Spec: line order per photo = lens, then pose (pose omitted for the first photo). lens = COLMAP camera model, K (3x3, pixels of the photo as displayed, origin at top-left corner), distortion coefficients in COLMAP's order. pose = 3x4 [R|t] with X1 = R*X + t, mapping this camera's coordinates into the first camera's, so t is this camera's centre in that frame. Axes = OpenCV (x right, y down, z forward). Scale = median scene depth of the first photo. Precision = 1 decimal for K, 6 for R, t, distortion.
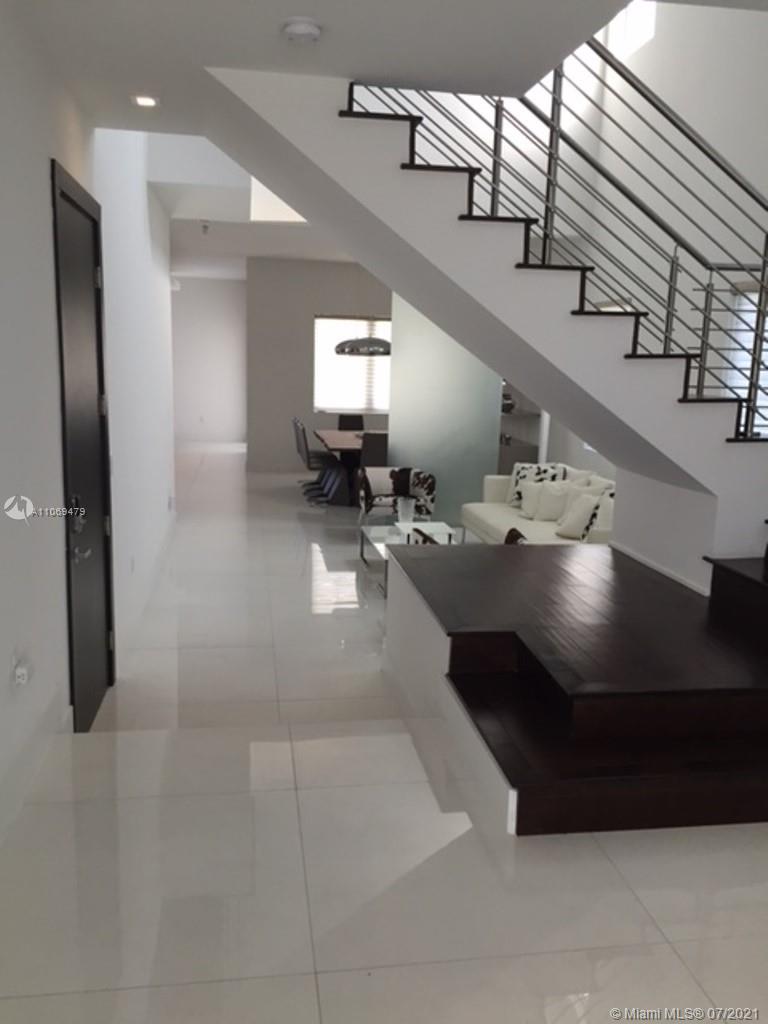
lens RADIAL K [[874.0, 0, 384.0], [0, 874.0, 512.0], [0, 0, 1]] dist [0.091462, -0.124934]
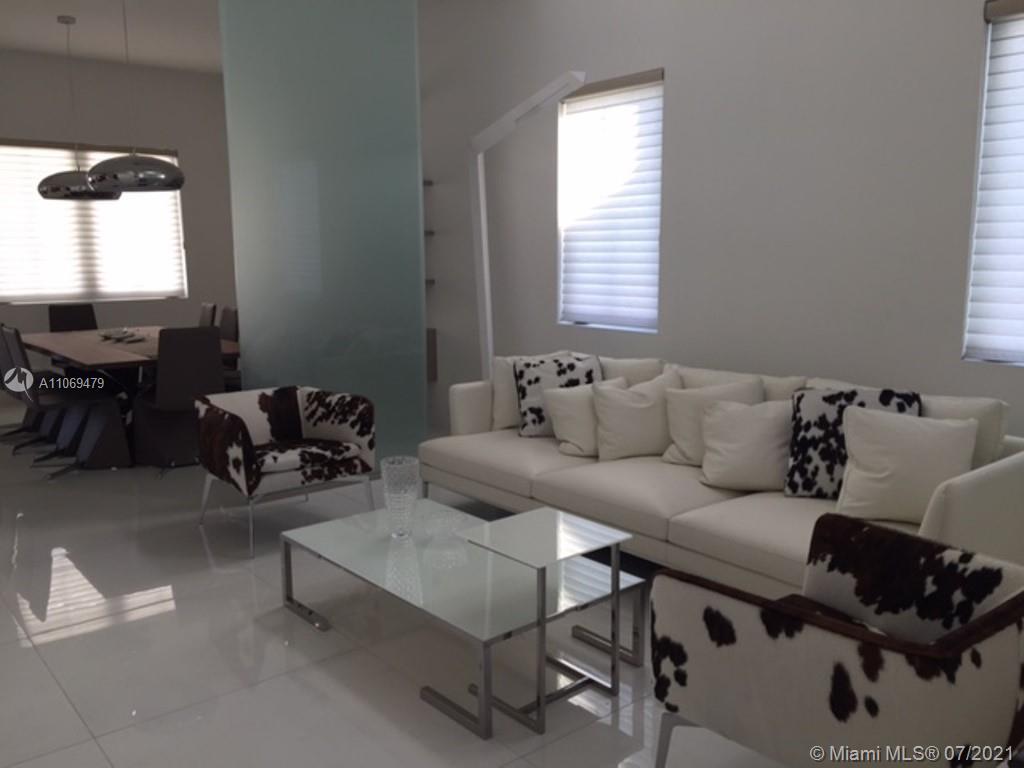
lens RADIAL K [[874.0, 0, 512.0], [0, 874.0, 384.0], [0, 0, 1]] dist [0.091462, -0.124934]
pose [[0.860721, -0.112878, 0.496406, -0.126430], [0.120989, 0.992526, 0.015909, -0.047001], [-0.494491, 0.046366, 0.867945, 0.505956]]
